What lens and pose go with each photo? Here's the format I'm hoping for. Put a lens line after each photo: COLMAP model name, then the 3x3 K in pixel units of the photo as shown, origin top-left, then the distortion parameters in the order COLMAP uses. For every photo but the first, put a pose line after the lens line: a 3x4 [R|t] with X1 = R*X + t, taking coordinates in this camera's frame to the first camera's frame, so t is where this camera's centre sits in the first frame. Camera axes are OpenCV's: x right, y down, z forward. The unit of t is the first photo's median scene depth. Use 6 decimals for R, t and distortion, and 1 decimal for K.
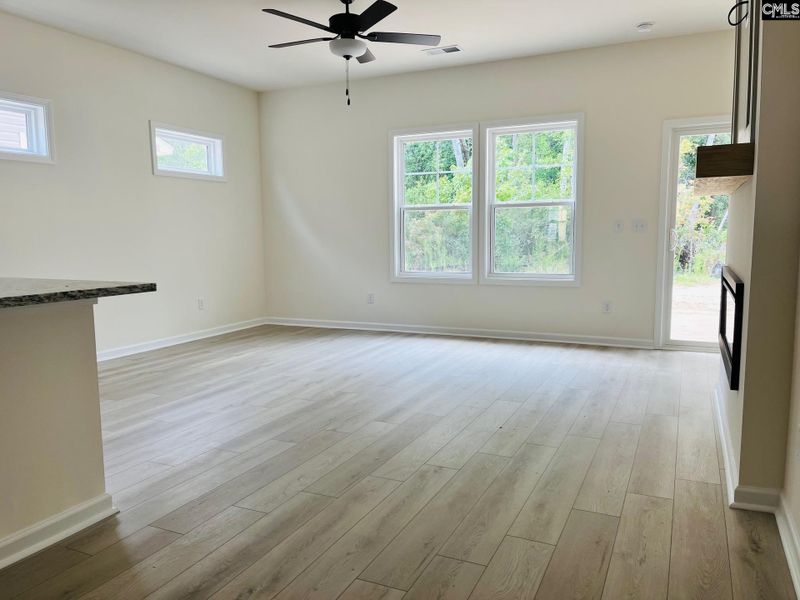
lens RADIAL K [[626.3, 0, 404.8], [0, 626.3, 302.2], [0, 0, 1]] dist [0.073298, -0.076047]
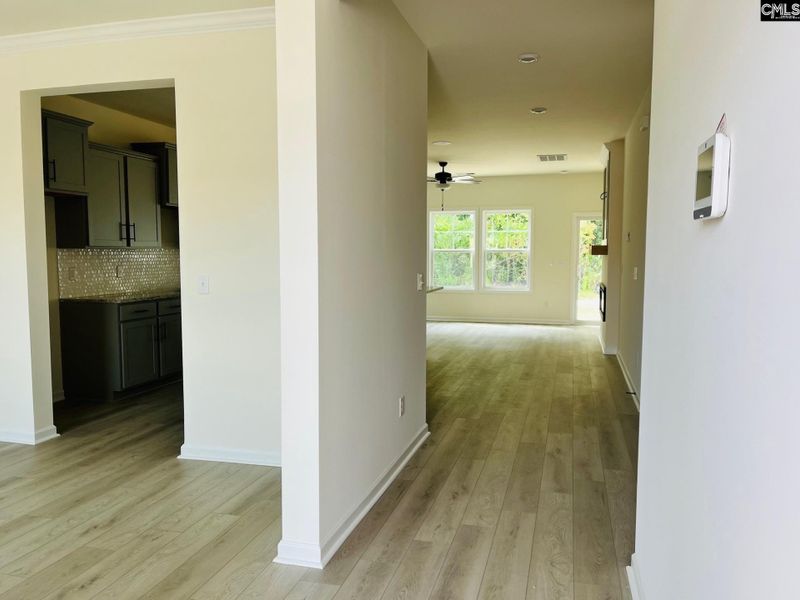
lens RADIAL K [[626.3, 0, 404.8], [0, 626.3, 302.2], [0, 0, 1]] dist [0.073298, -0.076047]
pose [[0.987508, -0.000574, 0.157570, -0.520503], [0.005415, 0.999526, -0.030292, 0.071091], [-0.157478, 0.030767, 0.987043, -1.060548]]
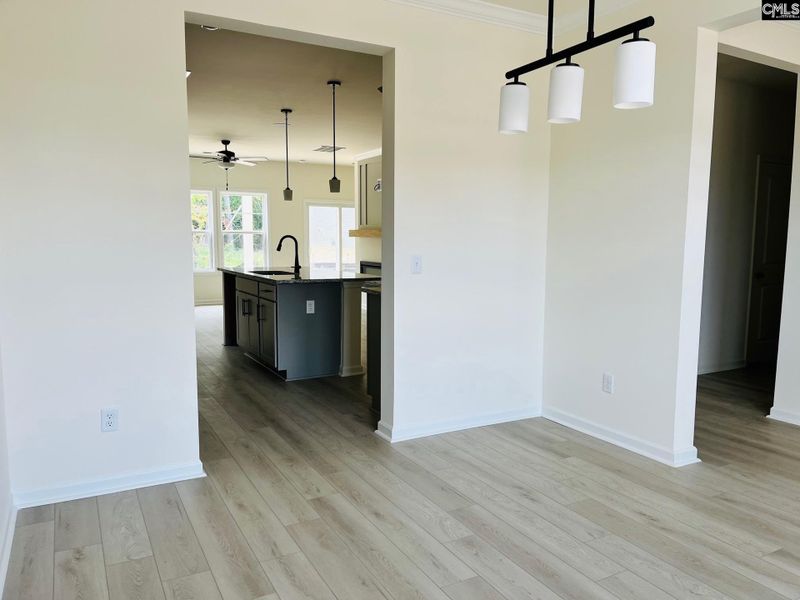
lens RADIAL K [[602.4, 0, 399.8], [0, 602.4, 306.6], [0, 0, 1]] dist [0.046663, -0.071535]
pose [[0.608096, -0.076674, 0.790152, -1.286610], [0.079123, 0.996223, 0.035778, 0.051177], [-0.789911, 0.040763, 0.611865, -0.654868]]
